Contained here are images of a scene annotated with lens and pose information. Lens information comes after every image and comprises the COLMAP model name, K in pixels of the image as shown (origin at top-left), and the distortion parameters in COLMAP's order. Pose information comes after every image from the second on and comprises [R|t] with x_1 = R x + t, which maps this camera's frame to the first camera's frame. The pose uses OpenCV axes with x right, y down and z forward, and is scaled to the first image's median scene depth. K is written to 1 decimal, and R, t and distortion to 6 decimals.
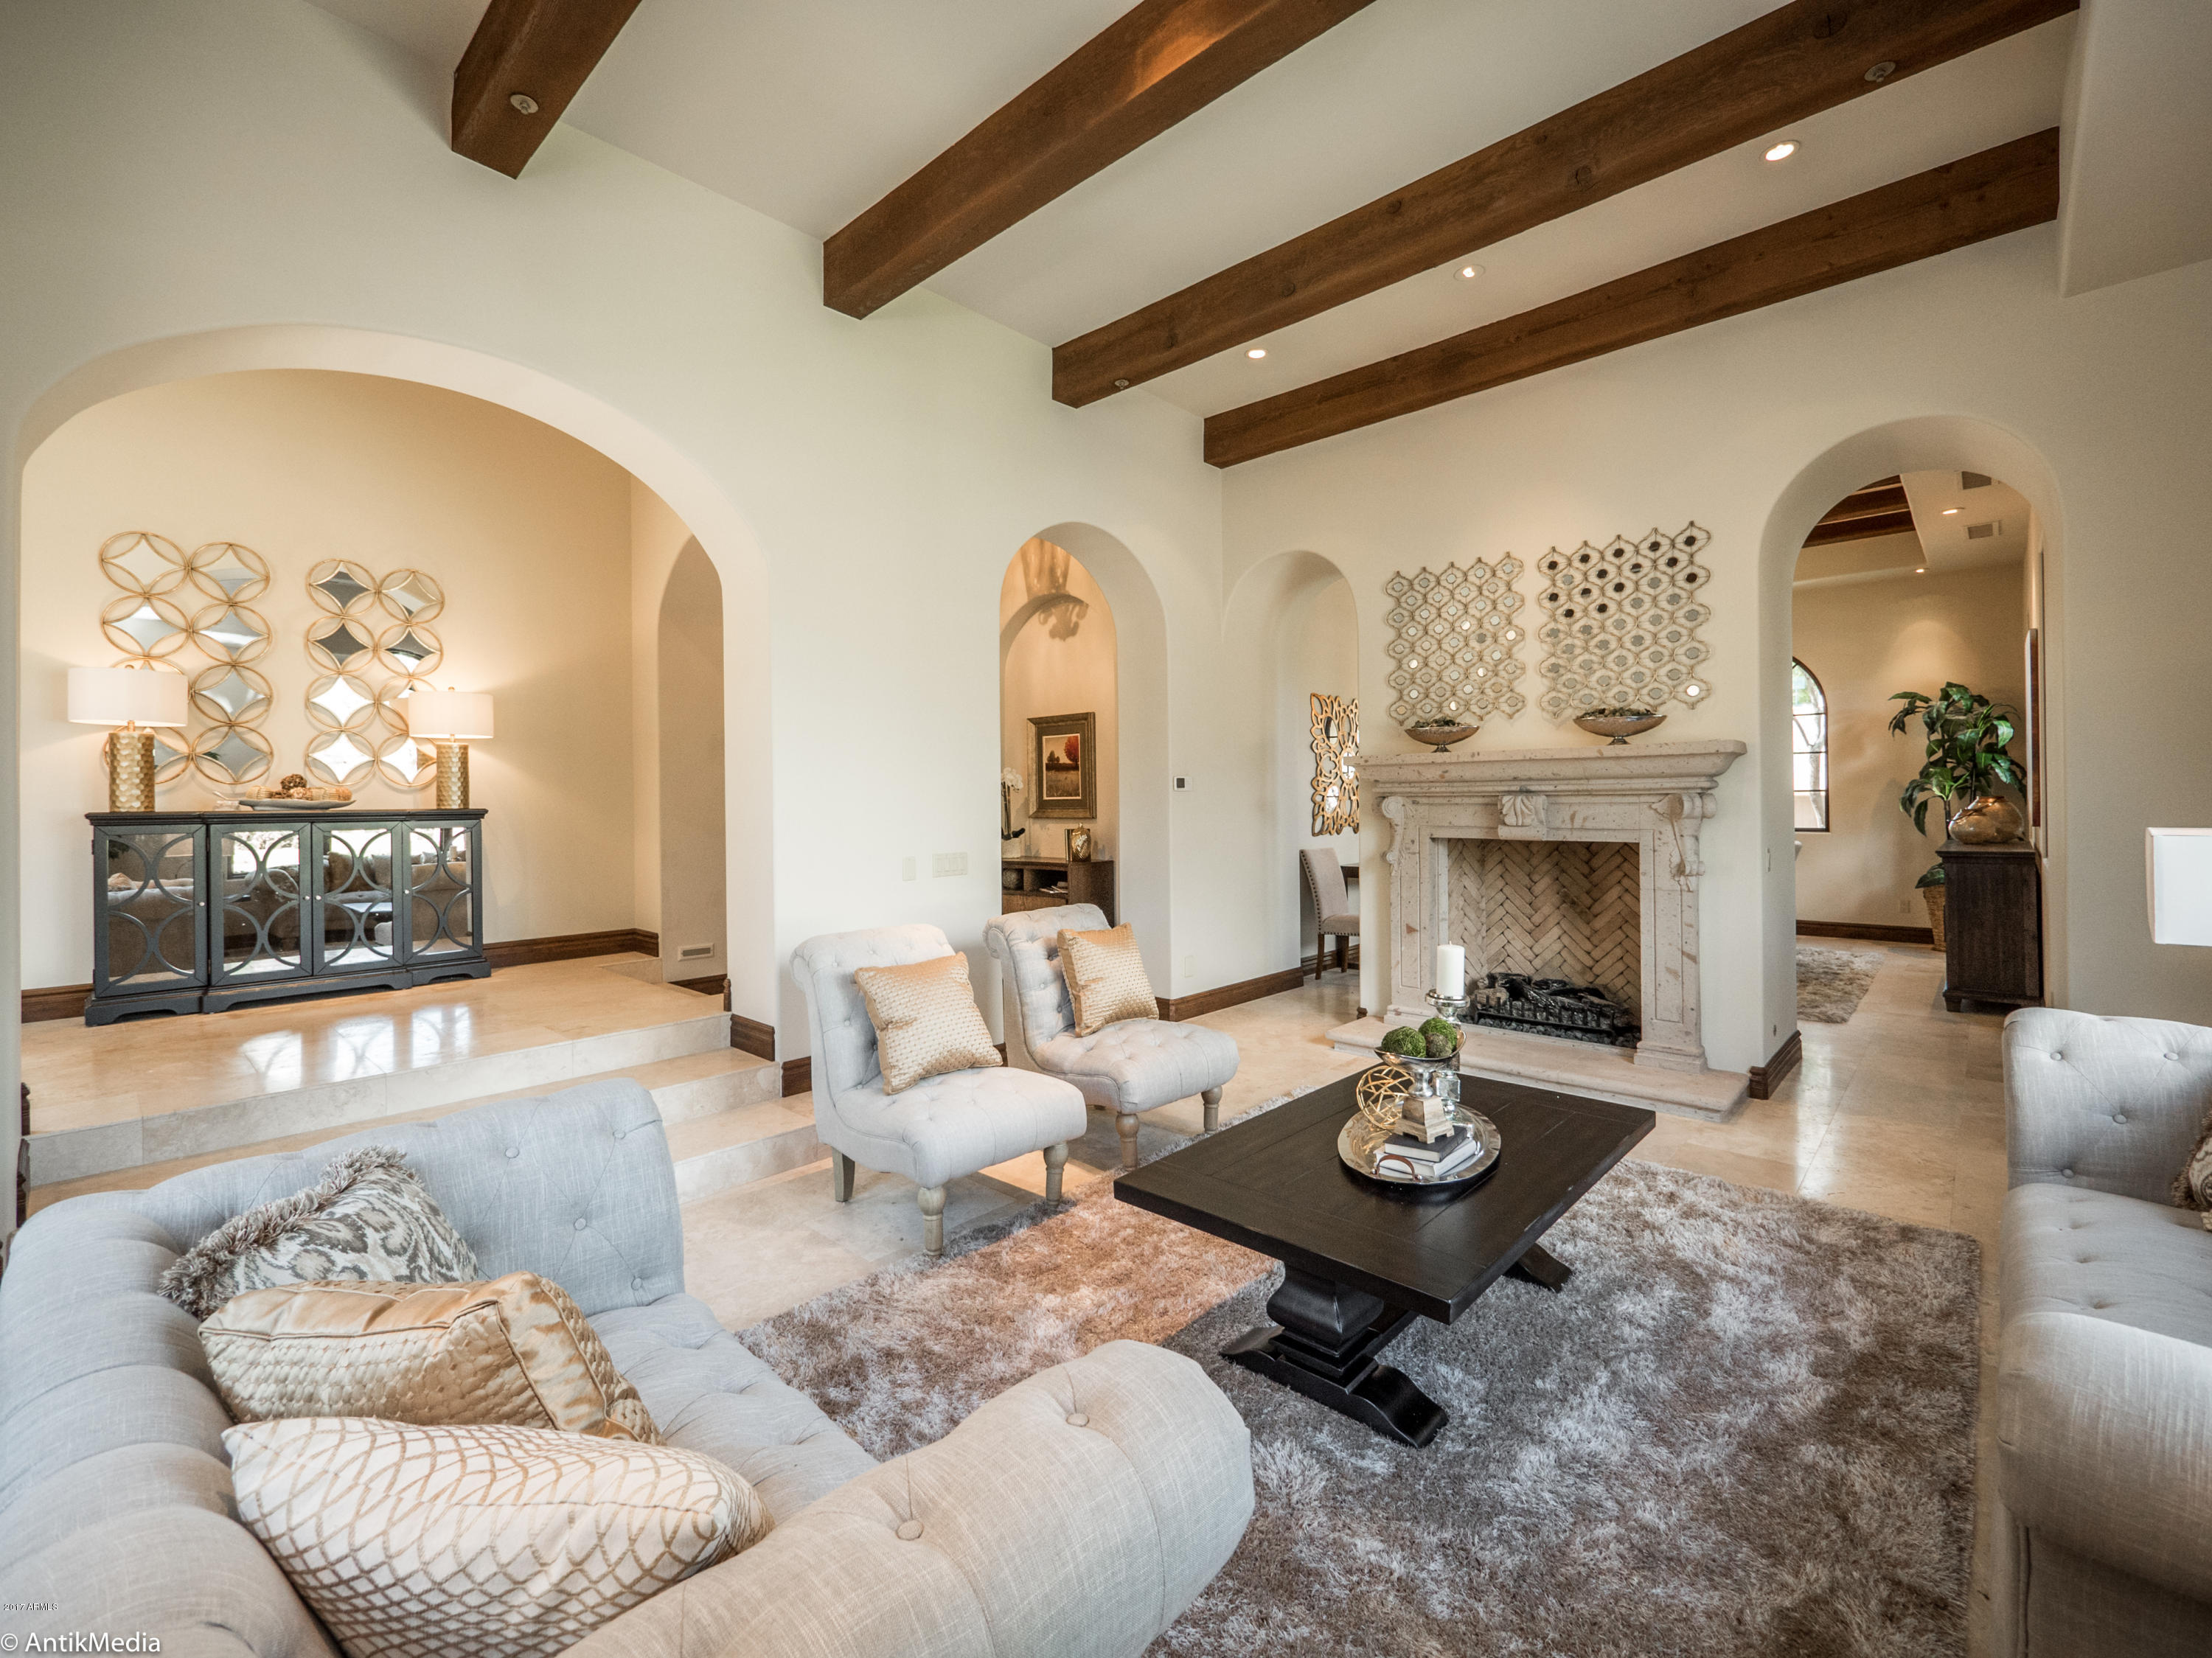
lens RADIAL K [[950.2, 0, 1120.9], [0, 950.2, 796.9], [0, 0, 1]] dist [-0.000550, -0.000146]
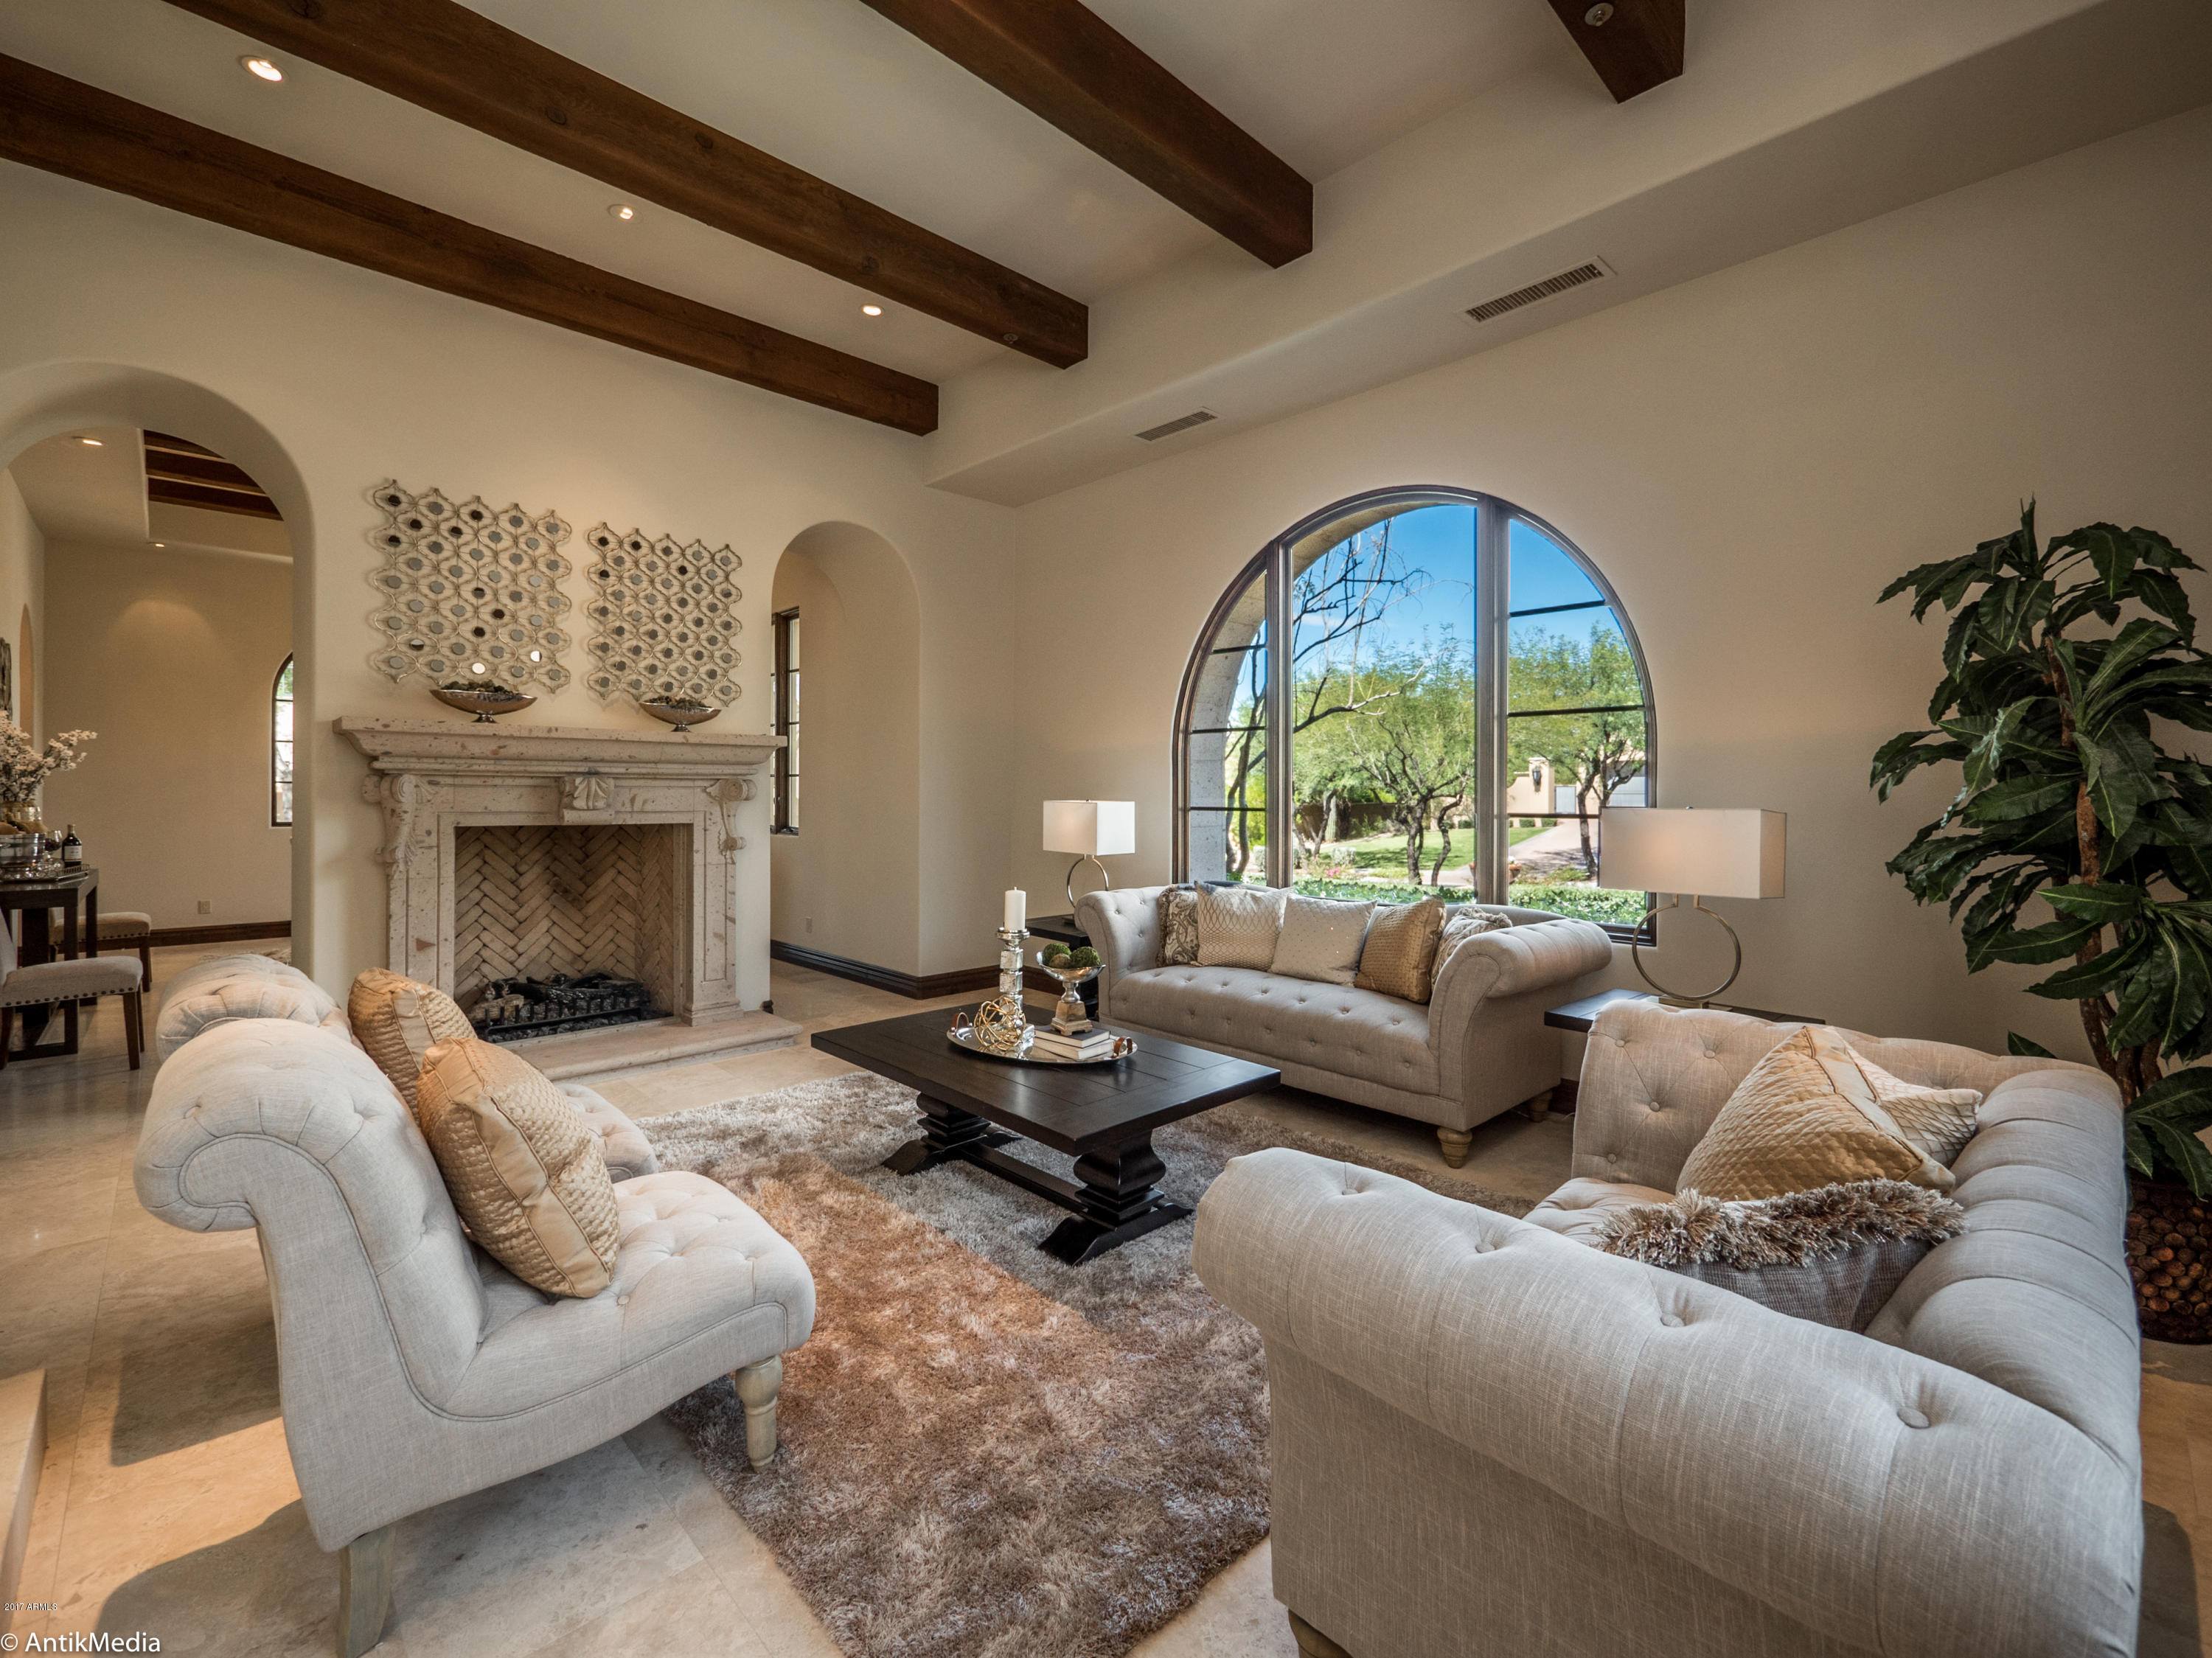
lens RADIAL K [[950.2, 0, 1106.4], [0, 950.2, 805.5], [0, 0, 1]] dist [-0.000550, -0.000146]
pose [[0.069399, 0.000626, 0.997589, -0.440680], [-0.004471, 0.999990, -0.000316, 0.022470], [-0.997579, -0.004438, 0.069402, 0.385061]]
